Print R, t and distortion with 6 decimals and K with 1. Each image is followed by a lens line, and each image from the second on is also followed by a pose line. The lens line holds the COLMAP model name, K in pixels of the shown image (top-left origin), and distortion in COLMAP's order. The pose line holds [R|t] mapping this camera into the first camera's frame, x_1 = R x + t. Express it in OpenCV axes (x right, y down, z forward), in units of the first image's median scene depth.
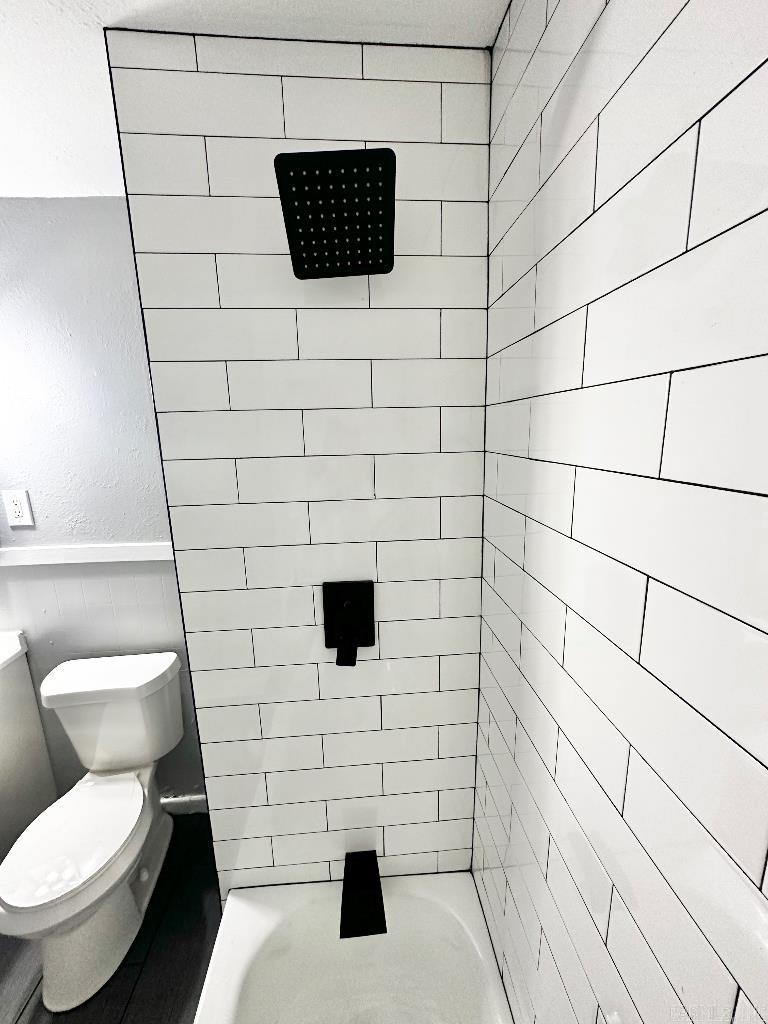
lens RADIAL K [[409.9, 0, 384.0], [0, 409.9, 512.0], [0, 0, 1]] dist [-0.001474, -0.000061]
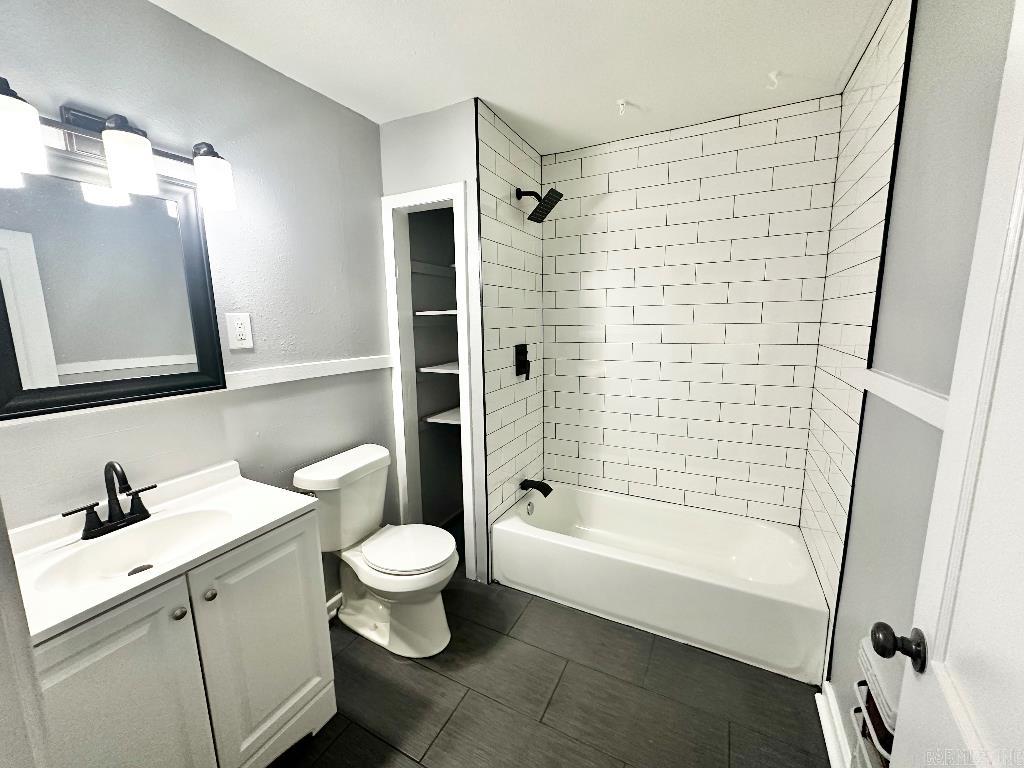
lens RADIAL K [[409.9, 0, 512.0], [0, 409.9, 384.0], [0, 0, 1]] dist [-0.001474, -0.000061]
pose [[0.525629, -0.119325, 0.842304, -1.419572], [0.183351, 0.982735, 0.024801, 0.221520], [-0.830720, 0.141402, 0.538432, -0.111640]]
